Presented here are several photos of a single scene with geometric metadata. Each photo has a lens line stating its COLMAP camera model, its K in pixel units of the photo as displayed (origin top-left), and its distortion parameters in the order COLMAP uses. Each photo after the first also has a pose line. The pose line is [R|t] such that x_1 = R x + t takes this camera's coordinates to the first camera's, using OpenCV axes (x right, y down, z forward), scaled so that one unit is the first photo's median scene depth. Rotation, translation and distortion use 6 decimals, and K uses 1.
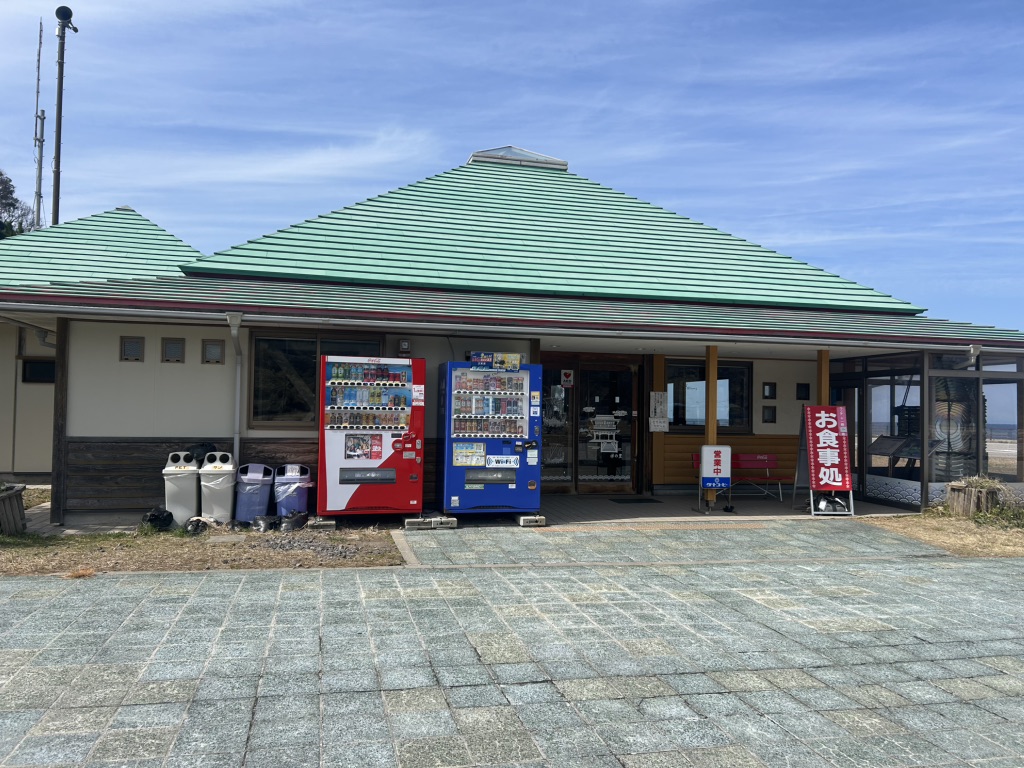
lens RADIAL K [[741.4, 0, 507.1], [0, 741.4, 389.1], [0, 0, 1]] dist [0.018727, -0.025760]
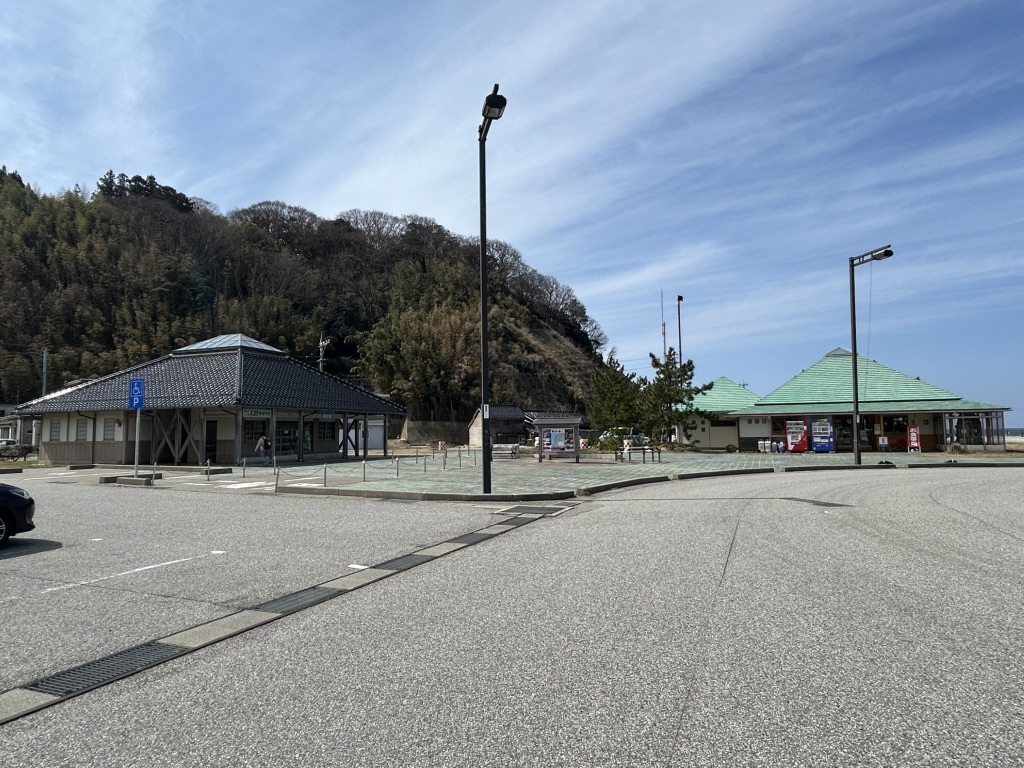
lens RADIAL K [[640.8, 0, 513.0], [0, 640.8, 380.2], [0, 0, 1]] dist [0.004690, -0.002578]
pose [[0.805580, -0.074221, -0.587820, 0.898874], [0.045117, 0.996927, -0.064045, -0.131489], [0.590767, 0.025072, 0.806453, -3.862546]]
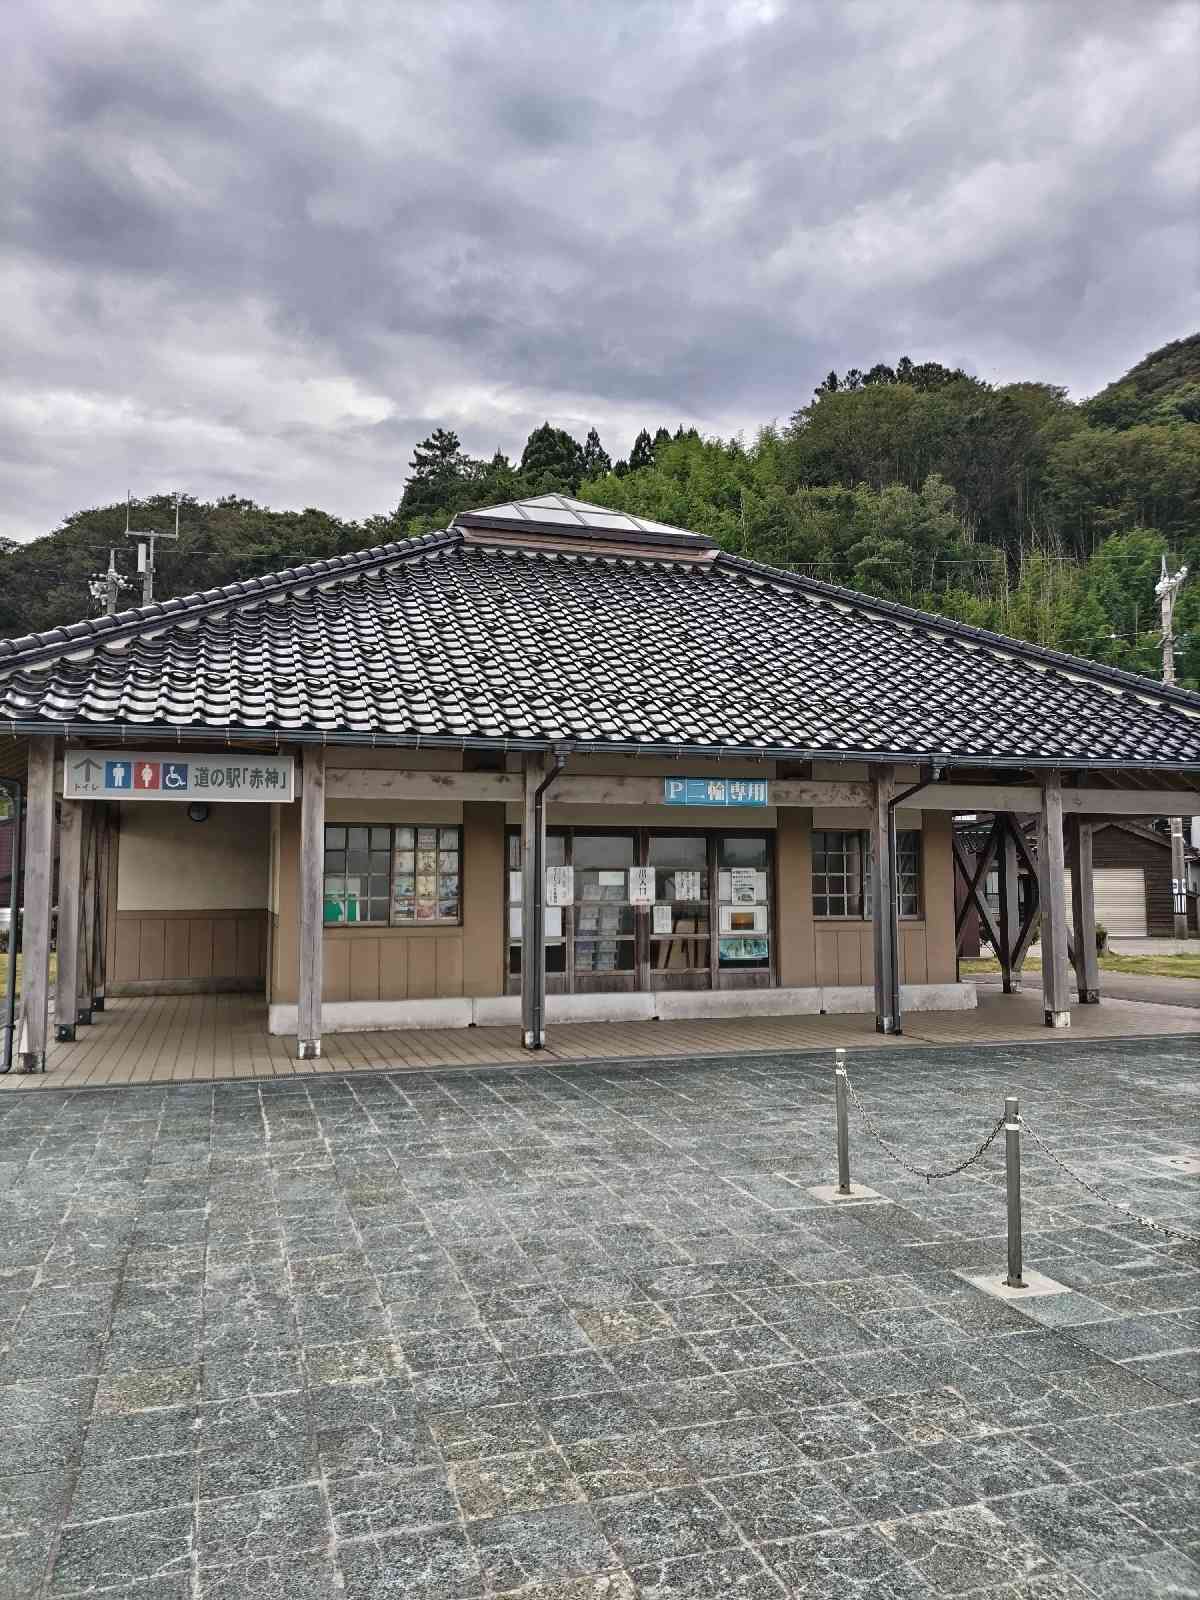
lens RADIAL K [[1192.6, 0, 609.8], [0, 1192.6, 803.5], [0, 0, 1]] dist [0.049335, 0.007473]
pose [[0.065184, -0.085964, -0.994164, -1.004689], [0.039618, 0.995720, -0.083501, -0.099897], [0.997087, -0.033944, 0.068310, -1.641452]]
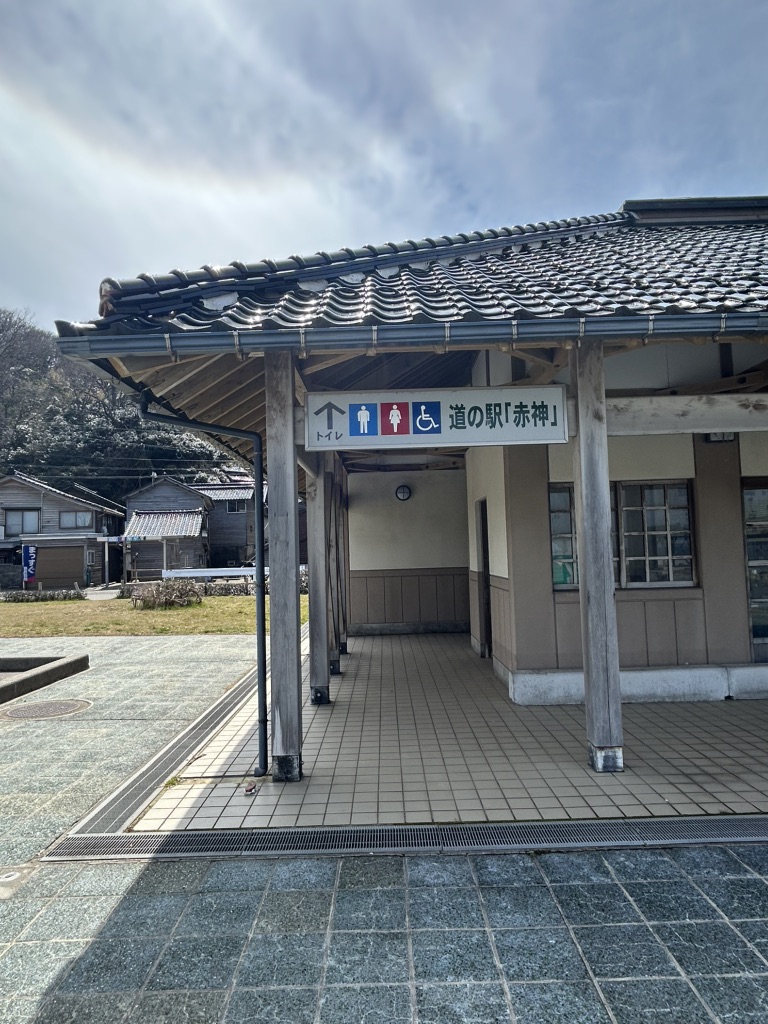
lens RADIAL K [[640.8, 0, 385.3], [0, 640.8, 514.6], [0, 0, 1]] dist [0.004690, -0.002578]
pose [[-0.246085, -0.064792, -0.967080, -1.663506], [0.059614, 0.994862, -0.081823, -0.123223], [0.967413, -0.077787, -0.240958, -1.885531]]
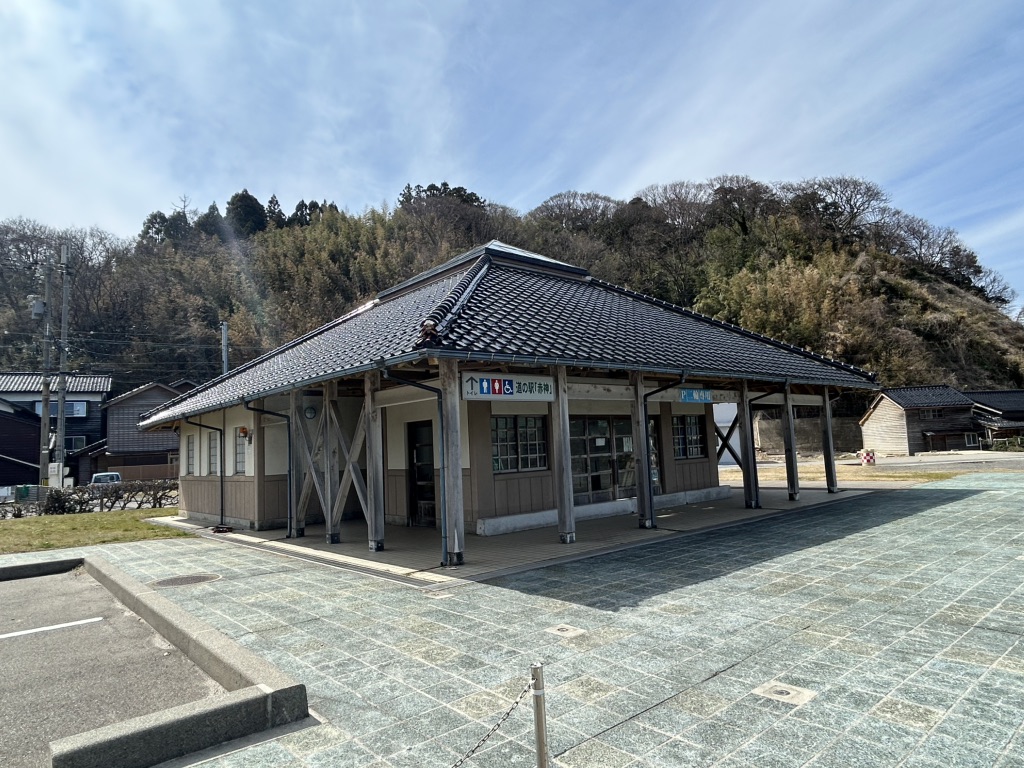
lens RADIAL K [[640.8, 0, 517.1], [0, 640.8, 379.5], [0, 0, 1]] dist [0.004690, -0.002578]
pose [[0.455320, -0.134123, -0.880167, -1.210800], [0.086820, 0.990565, -0.106033, -0.134206], [0.886084, -0.028137, 0.462669, -2.433928]]
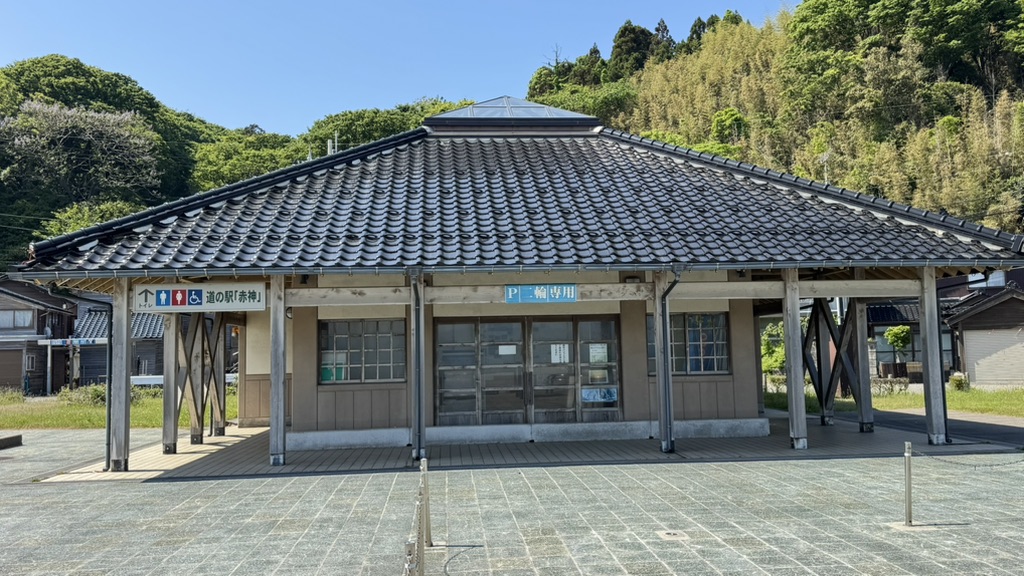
lens RADIAL K [[842.4, 0, 526.4], [0, 842.4, 289.3], [0, 0, 1]] dist [0.107360, -0.160020]
pose [[-0.158332, -0.087332, -0.983516, -0.900179], [0.055269, 0.993735, -0.097137, -0.087557], [0.985838, -0.069738, -0.152514, -1.249443]]
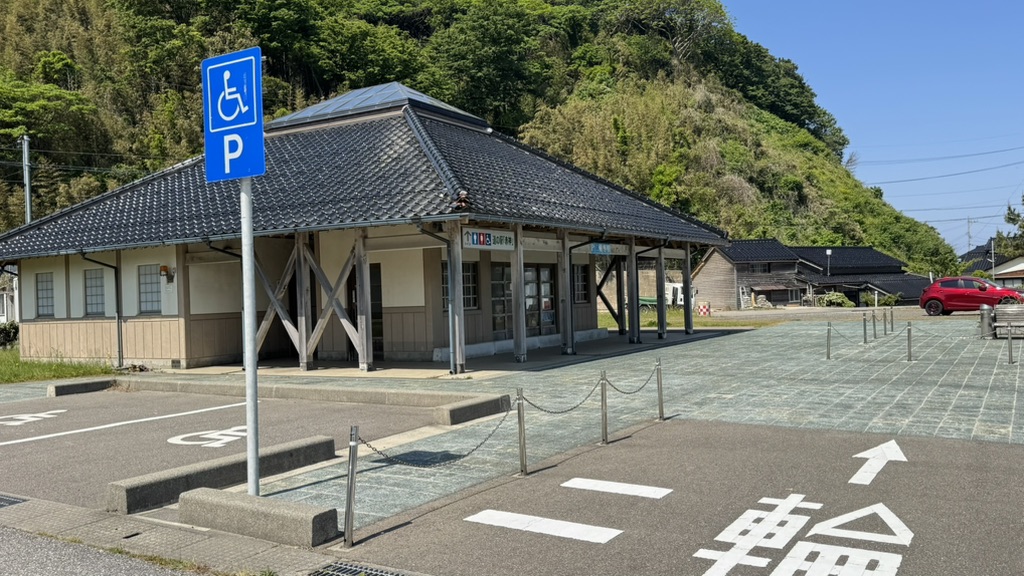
lens RADIAL K [[842.4, 0, 513.5], [0, 842.4, 289.6], [0, 0, 1]] dist [0.107360, -0.160020]
pose [[0.696793, -0.045505, -0.715827, -0.857594], [0.072066, 0.997377, 0.006747, -0.138321], [0.713643, -0.056288, 0.698245, -3.148537]]
